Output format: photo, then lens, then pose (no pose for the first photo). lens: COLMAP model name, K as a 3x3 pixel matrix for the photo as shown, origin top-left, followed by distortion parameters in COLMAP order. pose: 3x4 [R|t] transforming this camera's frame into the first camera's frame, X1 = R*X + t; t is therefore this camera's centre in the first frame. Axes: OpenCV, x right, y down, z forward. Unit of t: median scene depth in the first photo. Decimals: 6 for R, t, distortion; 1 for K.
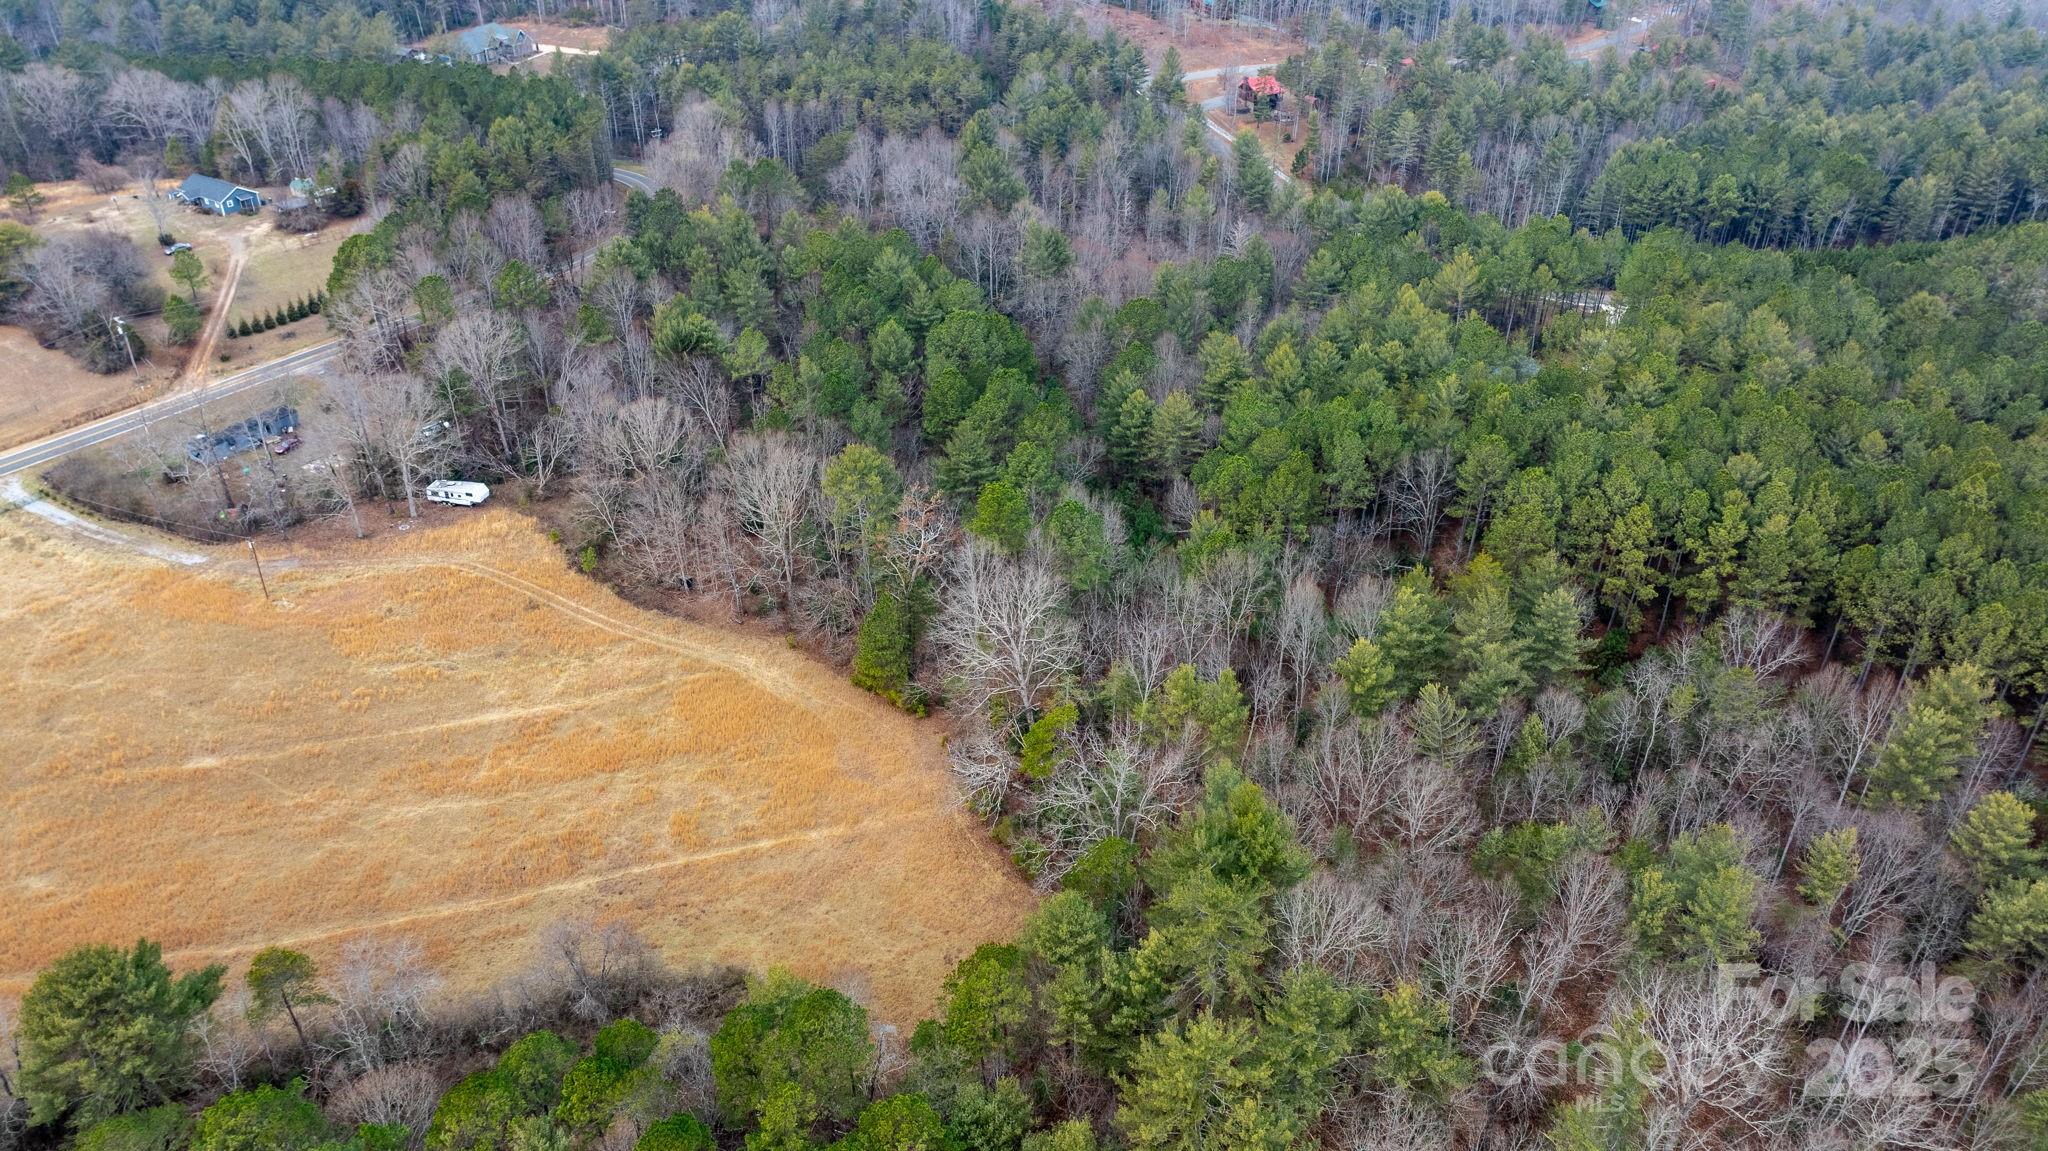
lens RADIAL K [[1437.9, 0, 1031.8], [0, 1437.9, 581.3], [0, 0, 1]] dist [-0.033467, 0.035858]
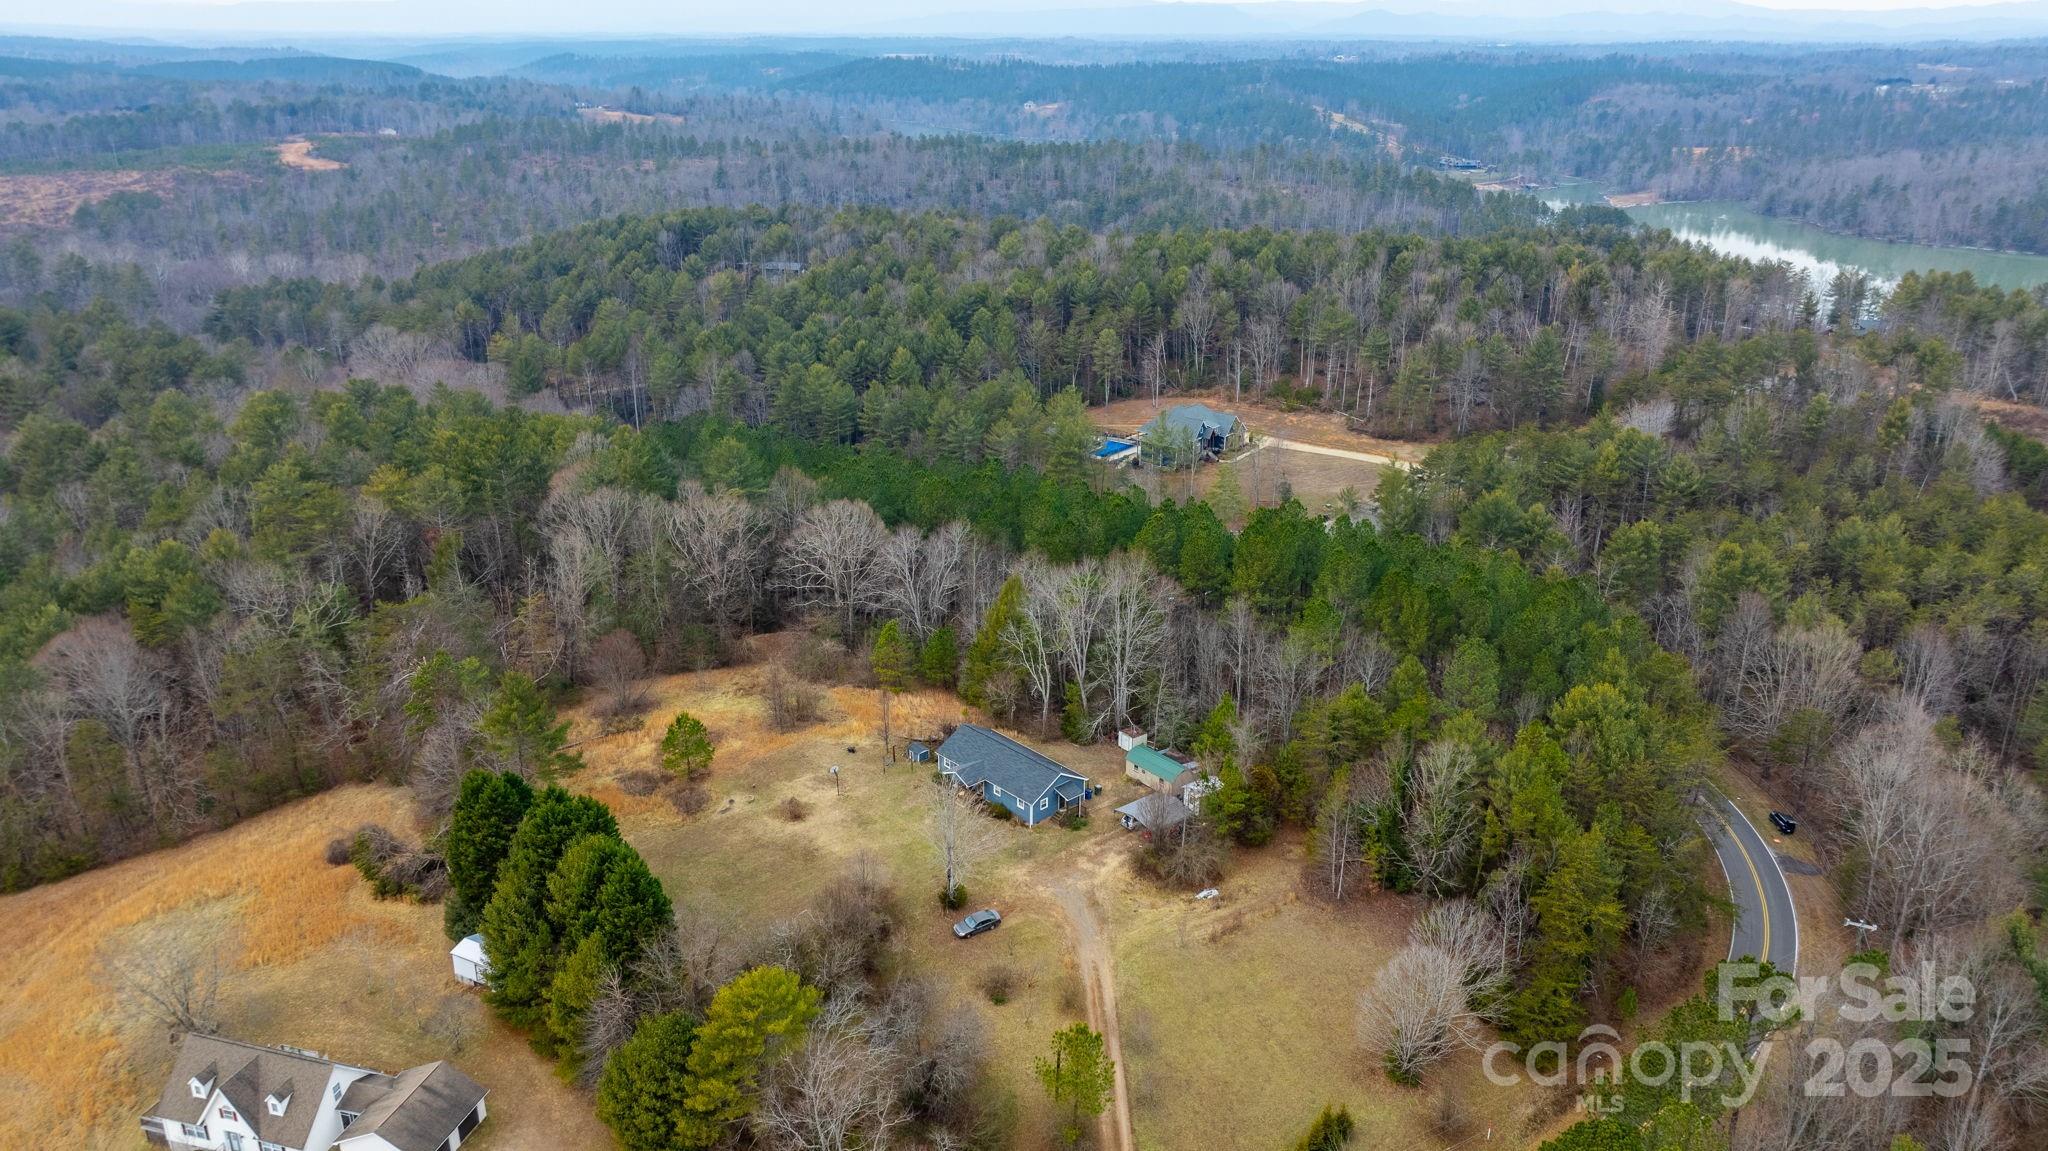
lens RADIAL K [[1437.9, 0, 1006.4], [0, 1437.9, 562.0], [0, 0, 1]] dist [-0.033467, 0.035858]
pose [[0.970196, 0.077895, -0.229460, -0.474301], [-0.125698, 0.971341, -0.201733, -0.248890], [0.207170, 0.224564, 0.952183, 0.495606]]
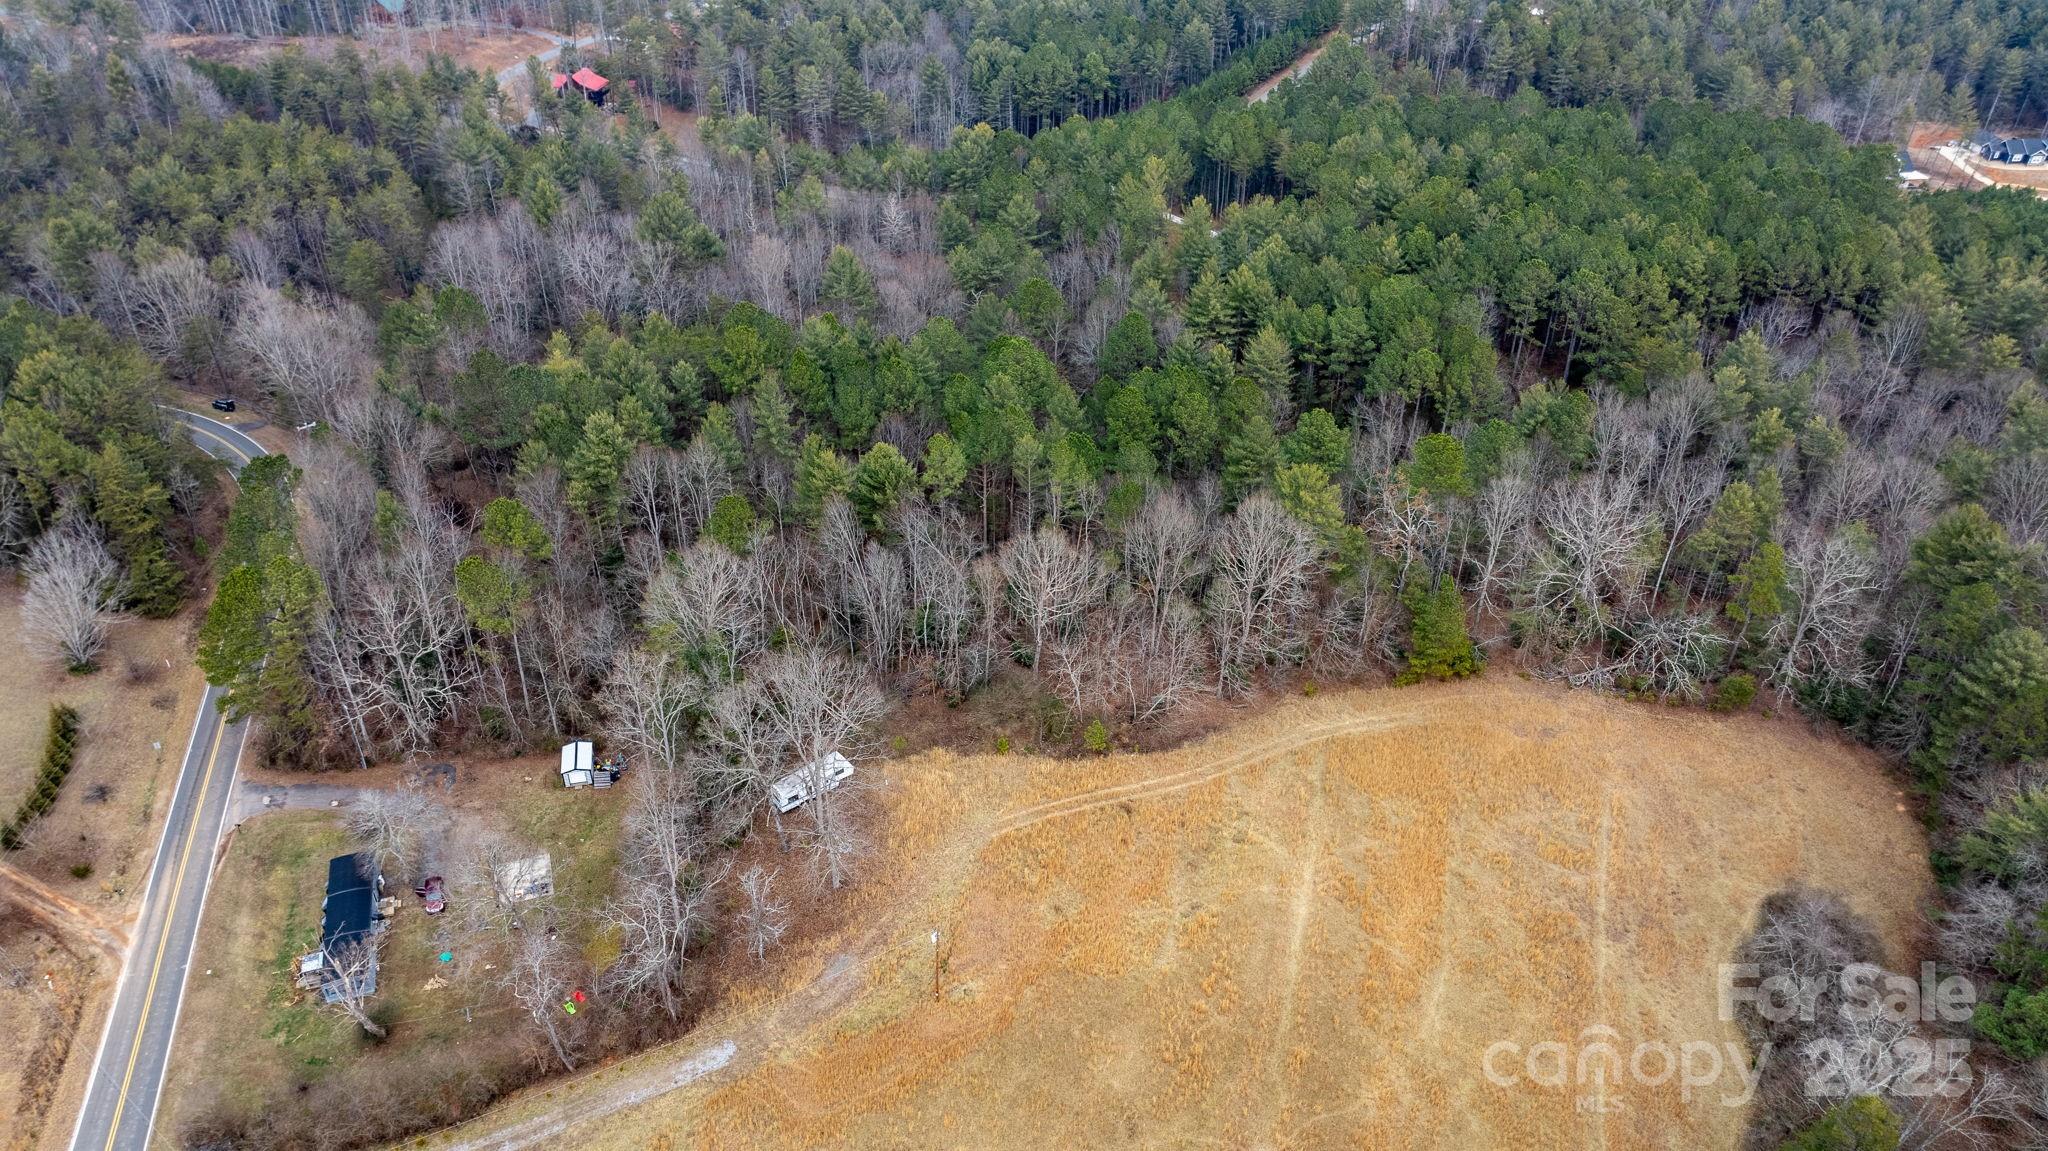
lens RADIAL K [[1437.9, 0, 1057.2], [0, 1437.9, 572.0], [0, 0, 1]] dist [-0.033467, 0.035858]
pose [[0.616320, -0.434012, 0.657102, -0.565000], [0.415042, 0.888144, 0.197331, -0.185482], [-0.669246, 0.151106, 0.727515, 0.280072]]
